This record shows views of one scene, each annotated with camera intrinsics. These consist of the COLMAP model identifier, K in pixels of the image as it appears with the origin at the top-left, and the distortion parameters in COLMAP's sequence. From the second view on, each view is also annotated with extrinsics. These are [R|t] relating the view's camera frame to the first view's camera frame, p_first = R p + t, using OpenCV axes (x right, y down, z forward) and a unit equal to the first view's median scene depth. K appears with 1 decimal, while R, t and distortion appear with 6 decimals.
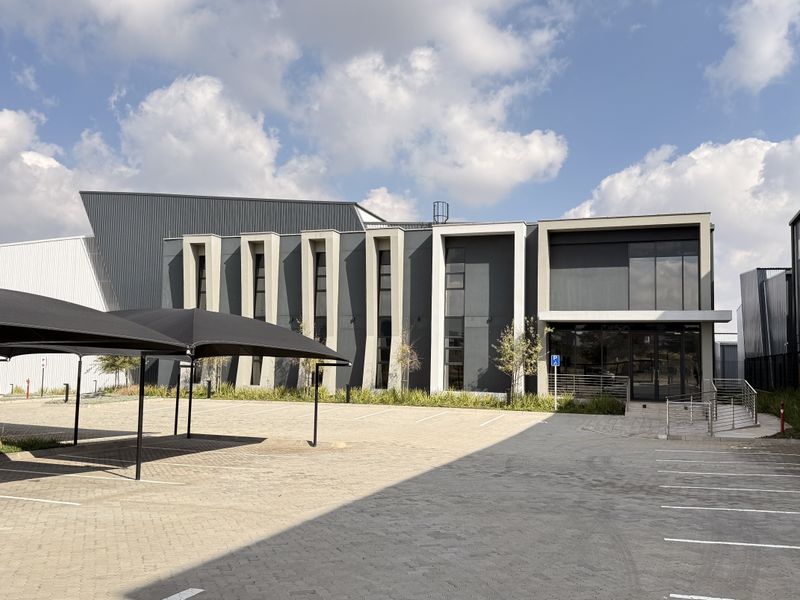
lens RADIAL K [[746.5, 0, 399.3], [0, 746.5, 301.2], [0, 0, 1]] dist [0.001104, 0.000000]
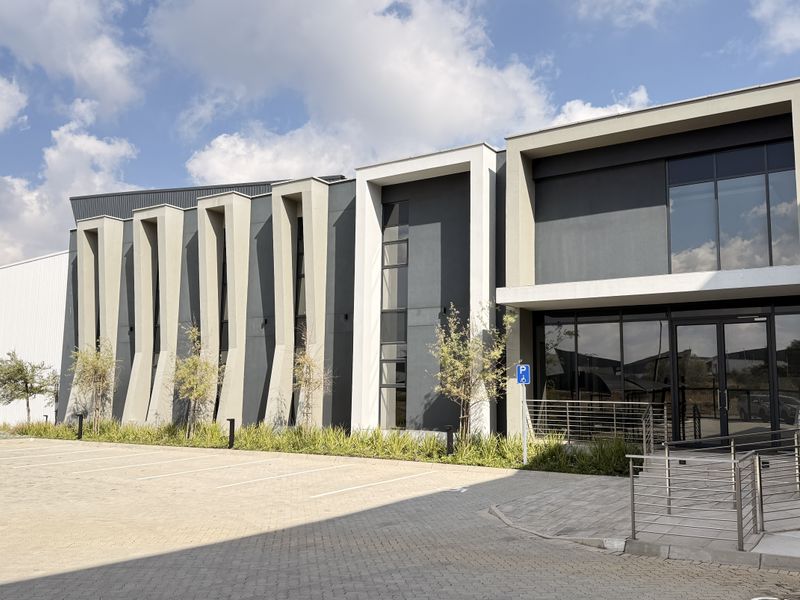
lens RADIAL K [[746.5, 0, 400.4], [0, 746.5, 299.1], [0, 0, 1]] dist [0.001104, 0.000000]
pose [[0.970729, -0.036979, -0.237314, 0.237574], [0.022893, 0.997823, -0.061842, 0.052313], [0.239084, 0.054599, 0.969463, 0.409127]]
